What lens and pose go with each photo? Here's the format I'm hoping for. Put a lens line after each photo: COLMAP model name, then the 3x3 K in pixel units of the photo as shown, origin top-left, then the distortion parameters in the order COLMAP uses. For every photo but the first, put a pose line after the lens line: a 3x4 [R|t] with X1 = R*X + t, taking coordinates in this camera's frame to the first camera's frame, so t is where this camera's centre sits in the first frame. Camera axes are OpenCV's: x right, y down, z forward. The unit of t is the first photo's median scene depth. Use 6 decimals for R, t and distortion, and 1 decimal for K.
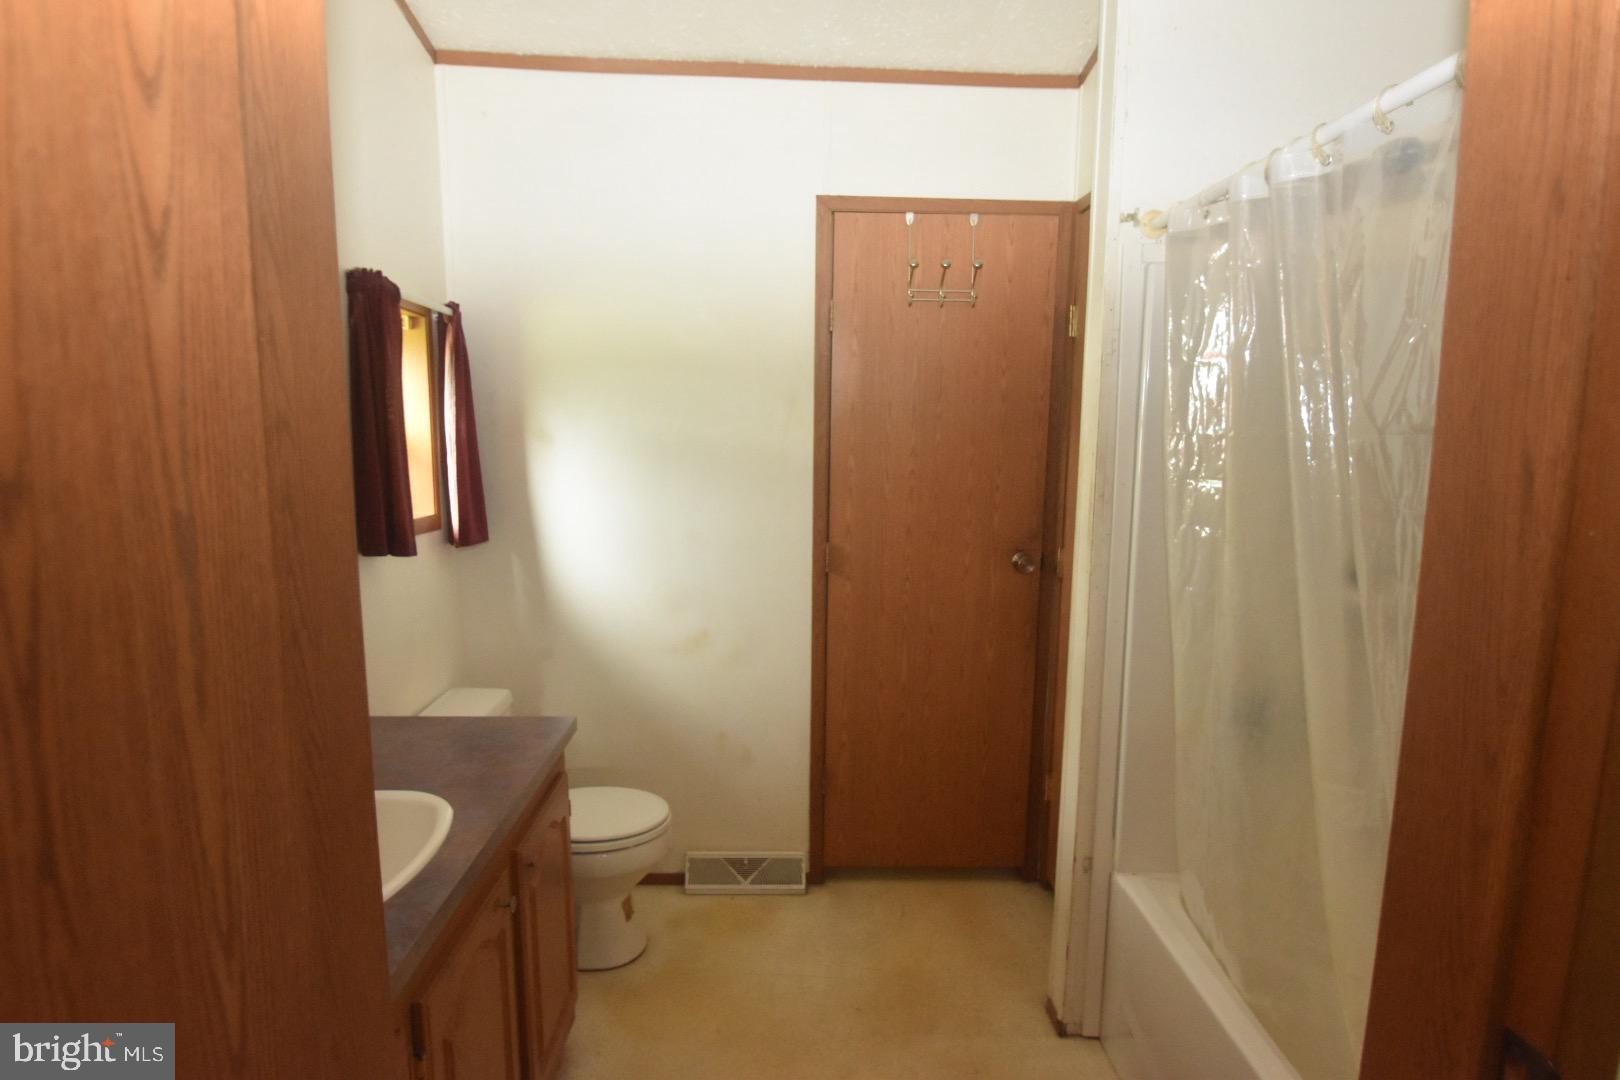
lens RADIAL K [[912.9, 0, 808.1], [0, 912.9, 545.4], [0, 0, 1]] dist [-0.012012, -0.014022]
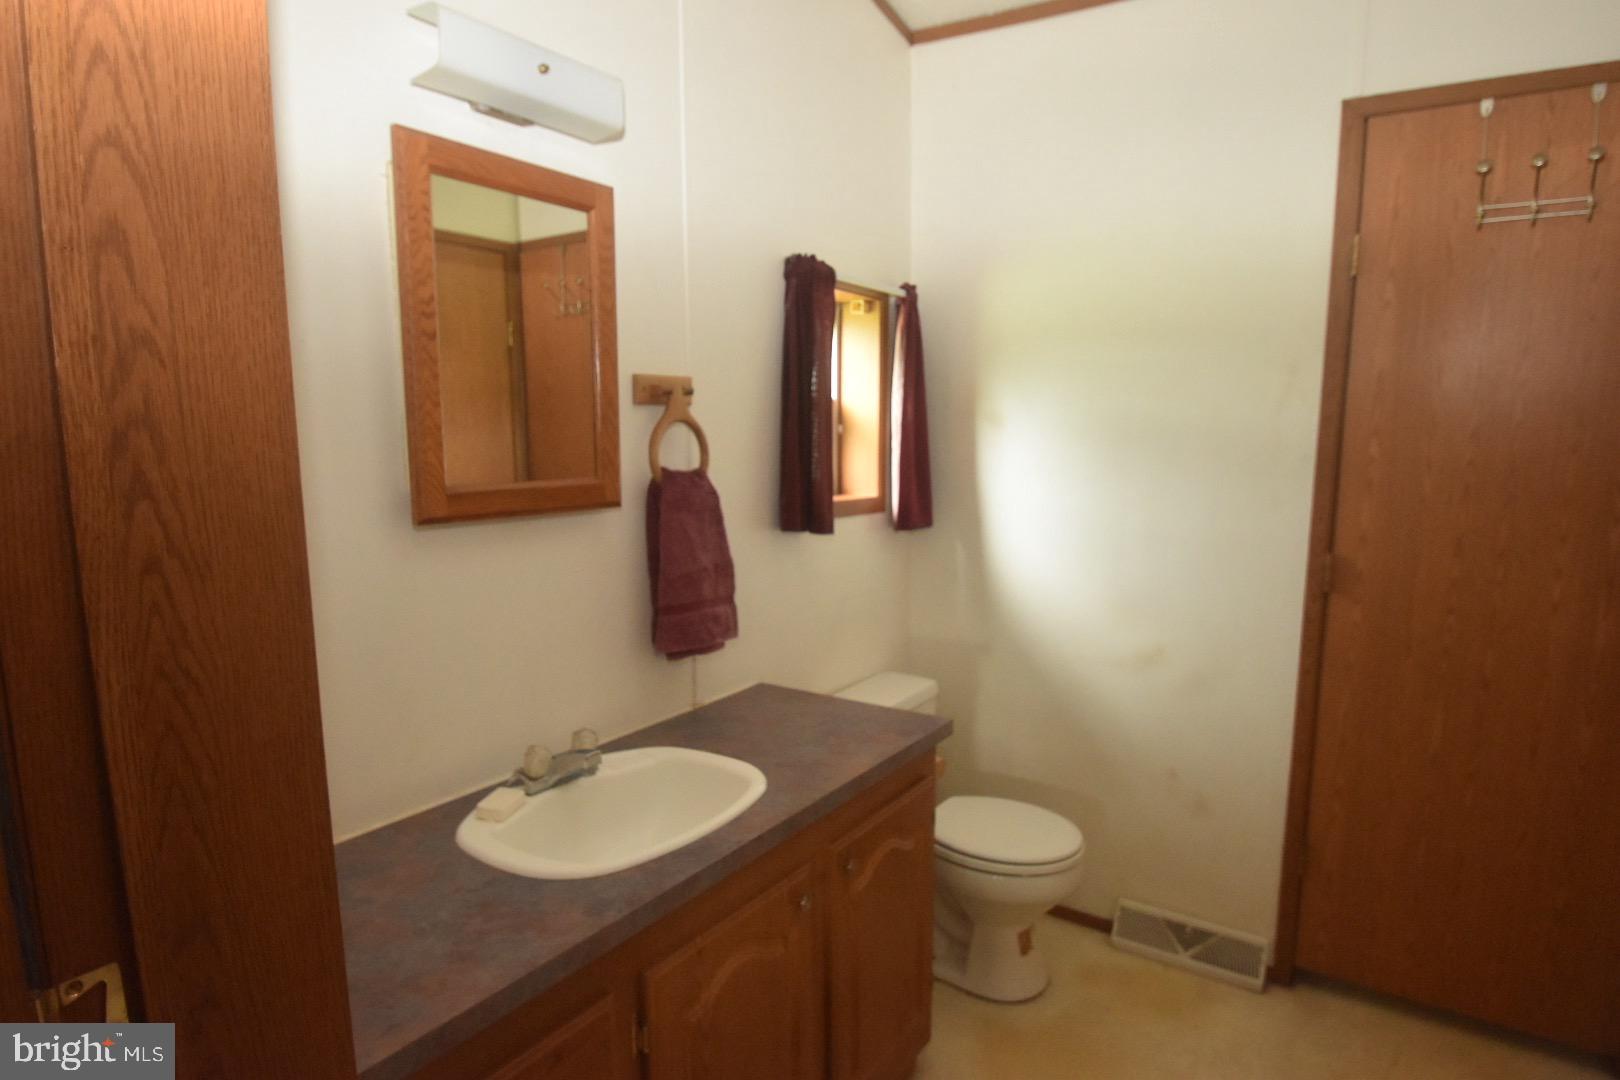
lens RADIAL K [[912.9, 0, 820.1], [0, 912.9, 552.2], [0, 0, 1]] dist [-0.012012, -0.014022]
pose [[0.809526, 0.068820, -0.583036, 0.124775], [-0.065595, 0.997490, 0.026664, 0.004278], [0.583408, 0.016659, 0.812009, 0.134708]]
